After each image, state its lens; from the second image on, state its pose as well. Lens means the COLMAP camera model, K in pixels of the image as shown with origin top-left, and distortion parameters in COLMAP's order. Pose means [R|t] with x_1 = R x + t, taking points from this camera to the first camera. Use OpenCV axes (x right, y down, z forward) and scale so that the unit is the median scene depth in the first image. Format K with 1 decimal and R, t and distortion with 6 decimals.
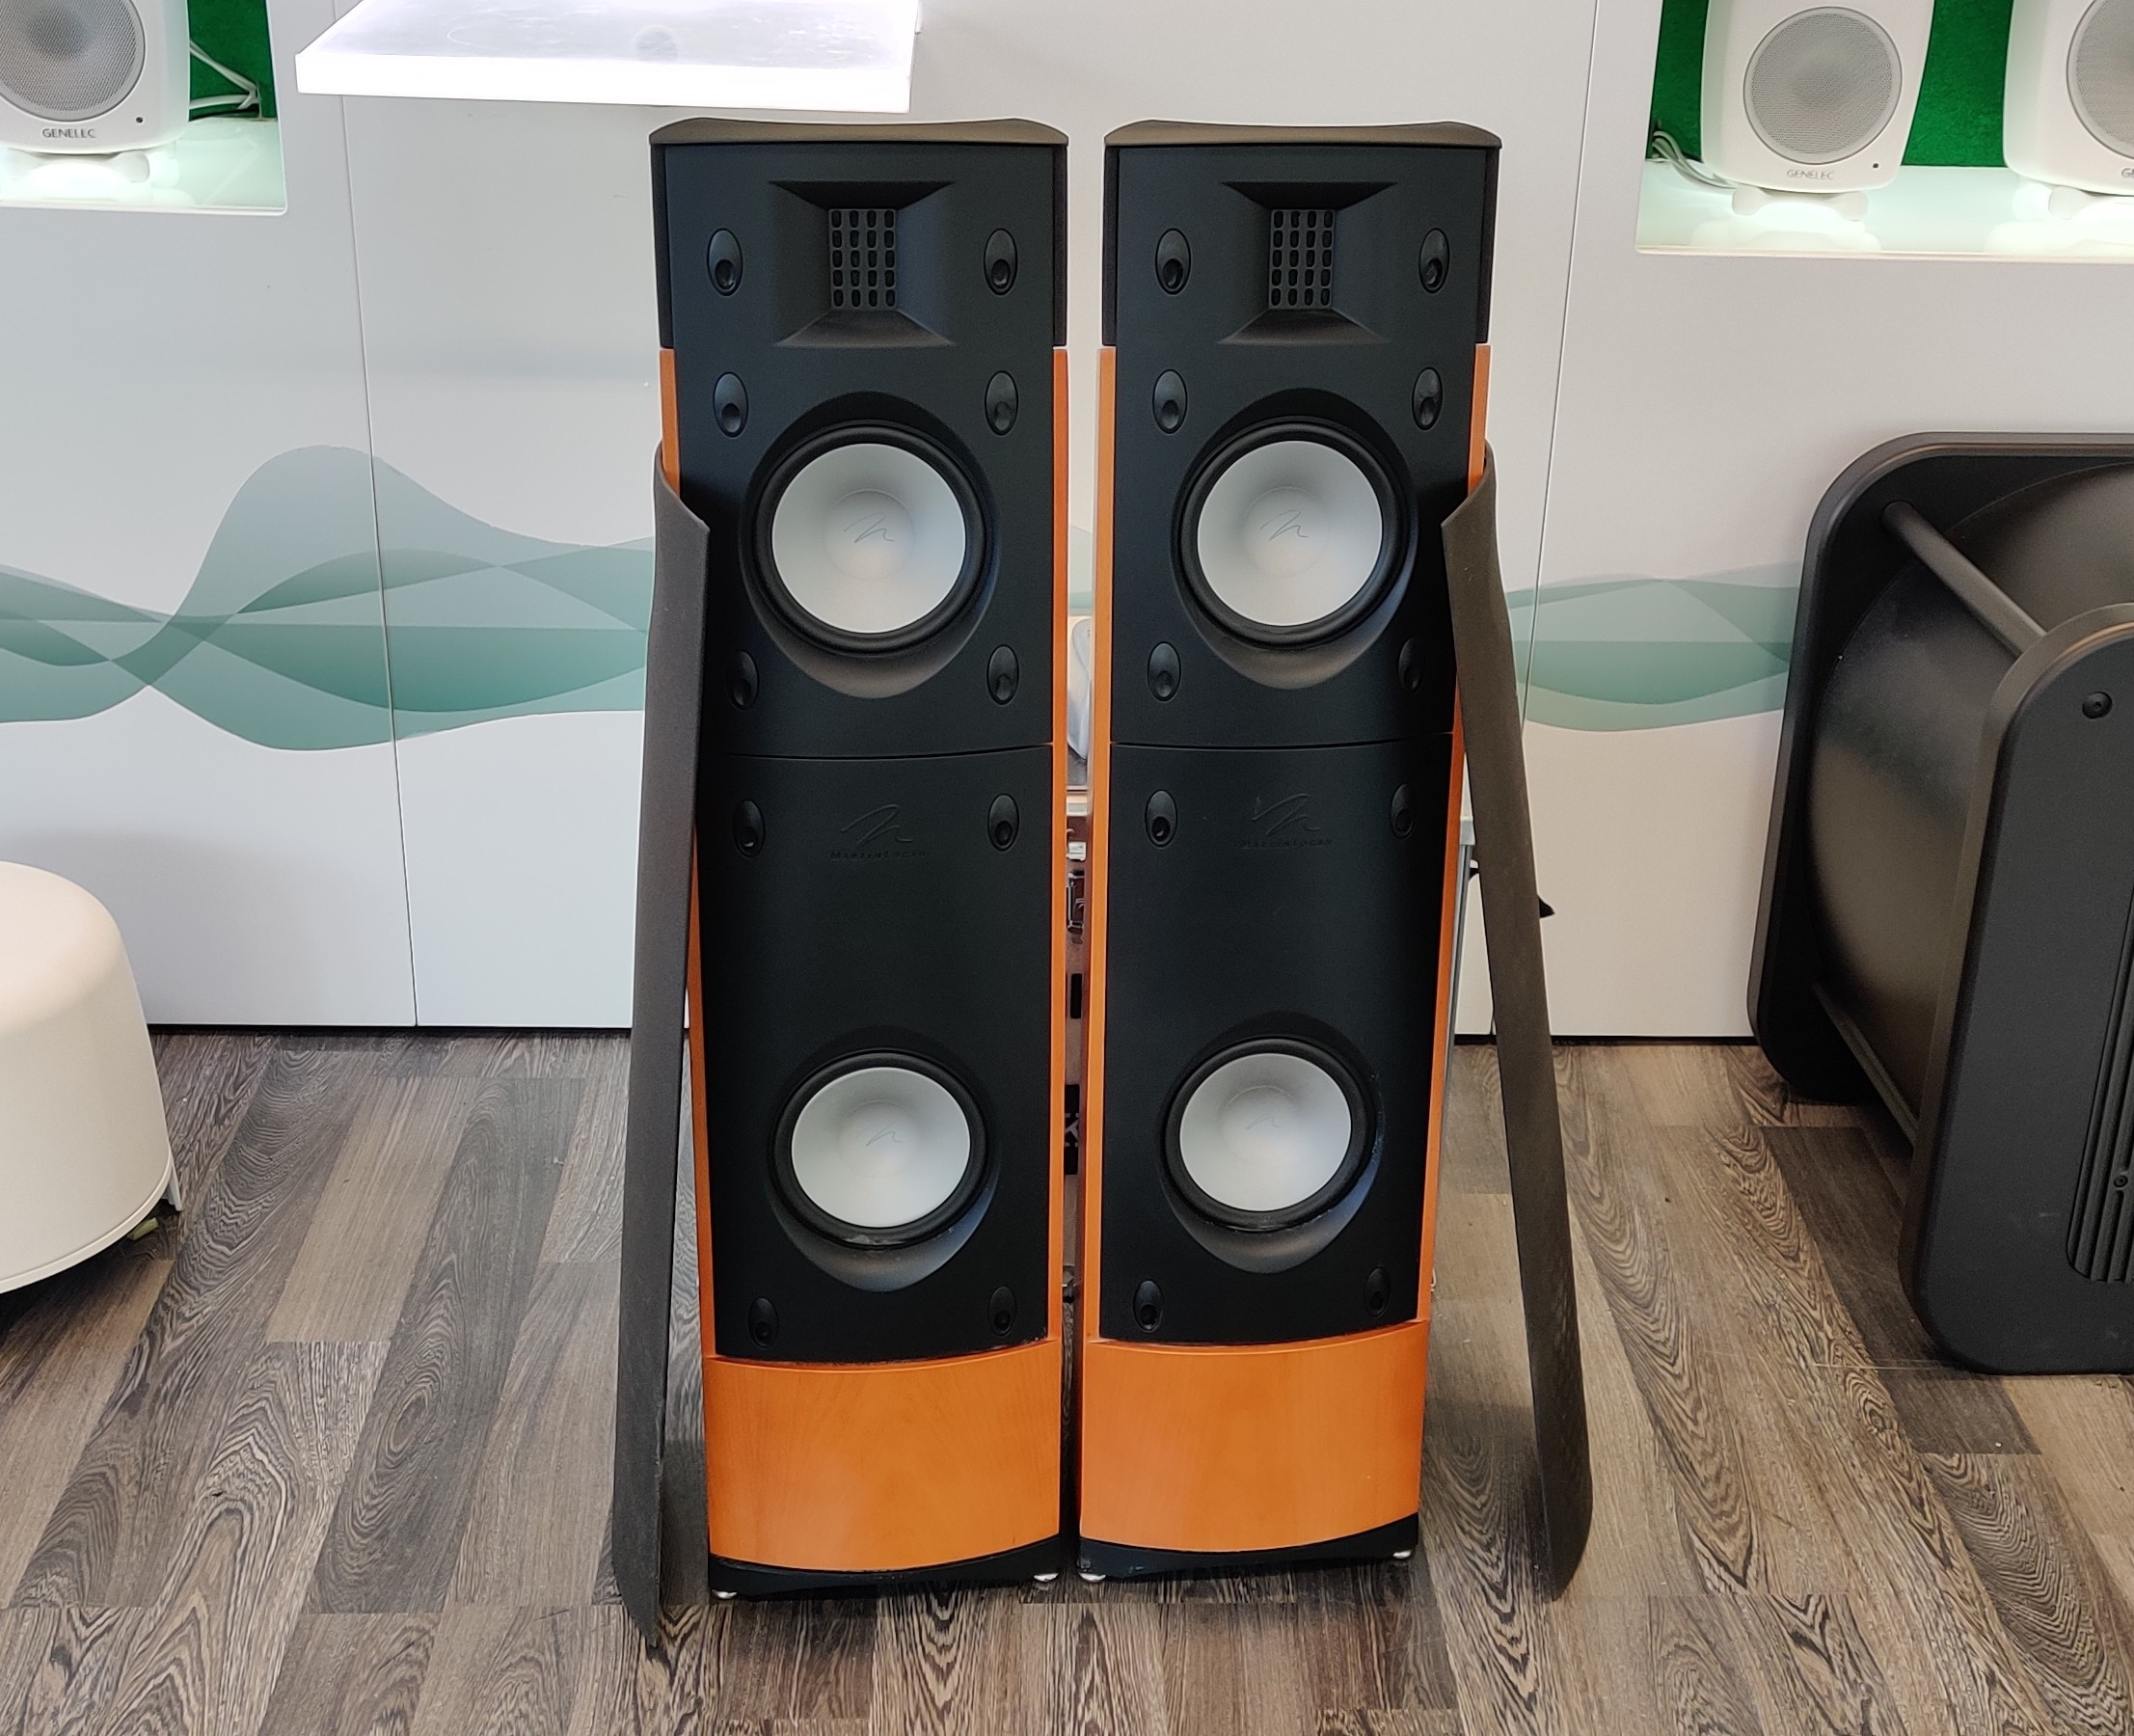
lens RADIAL K [[2759.4, 0, 1065.4], [0, 2759.4, 882.1], [0, 0, 1]] dist [0.009247, 0.000000]
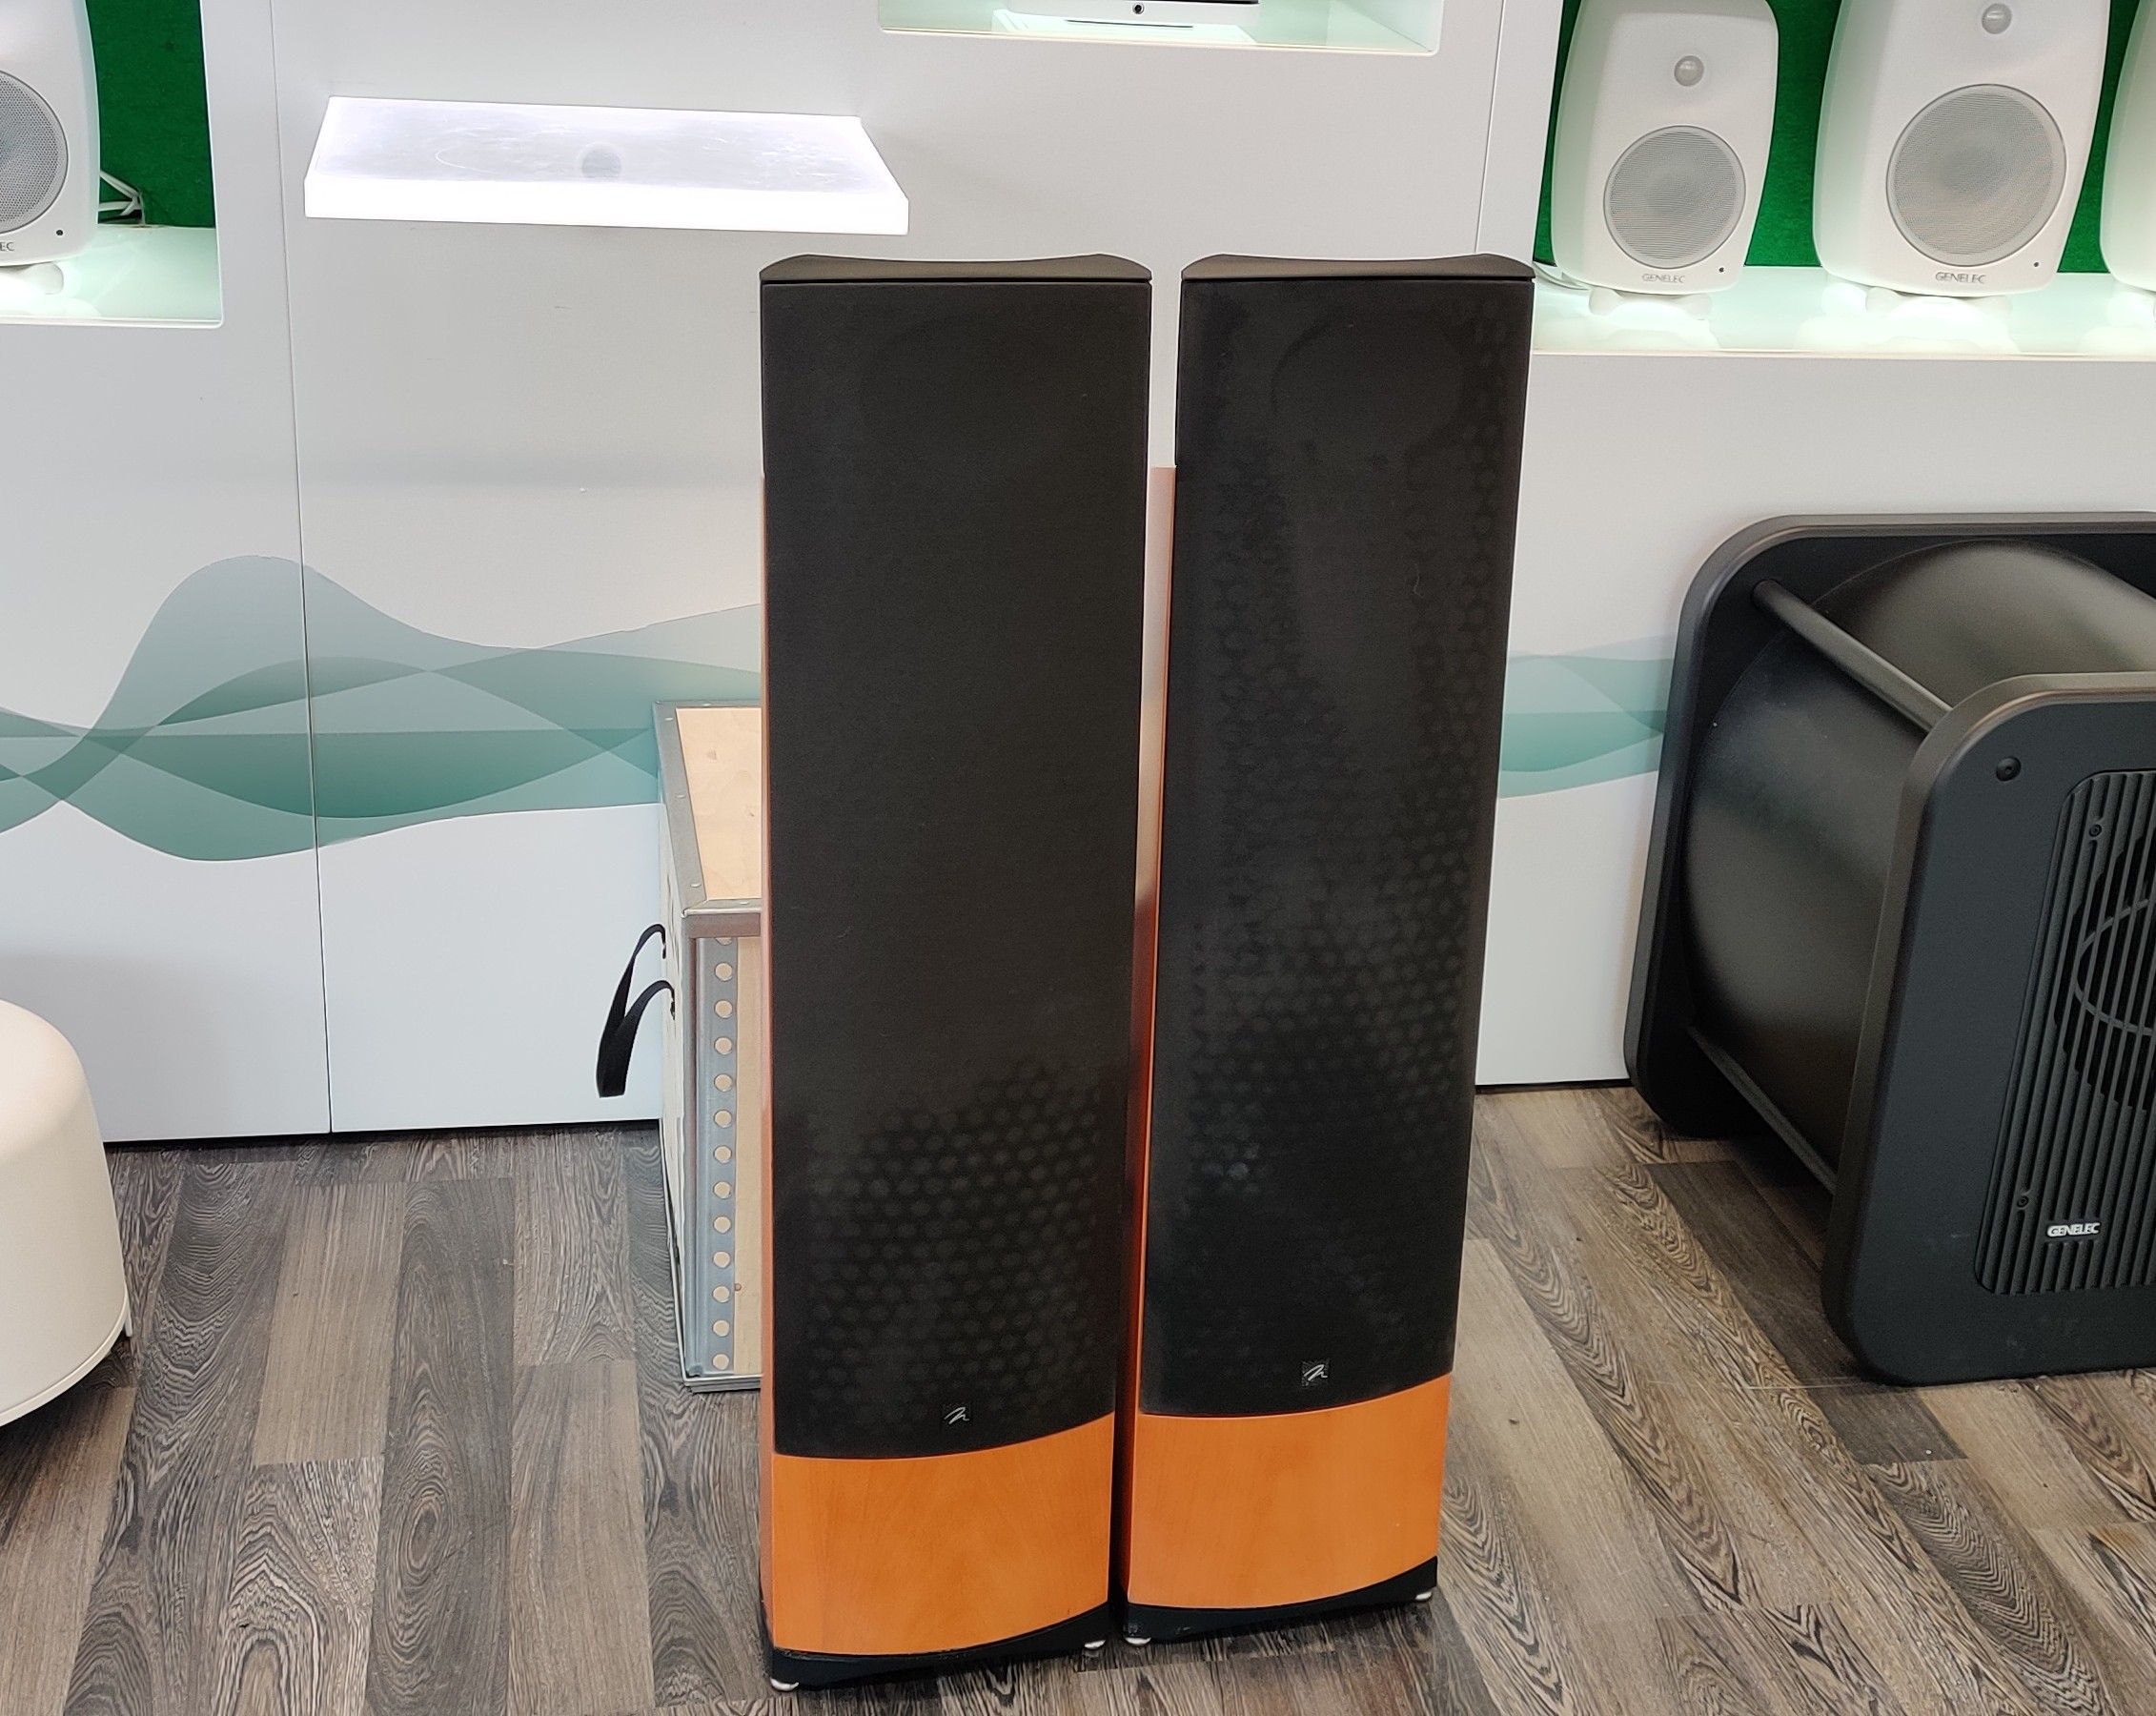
lens RADIAL K [[2735.6, 0, 1078.5], [0, 2735.6, 842.3], [0, 0, 1]] dist [0.014764, 0.000000]
pose [[0.988510, -0.034730, 0.147113, -0.133397], [0.039334, 0.998820, -0.028497, -0.016180], [-0.145950, 0.033956, 0.988709, -0.017943]]
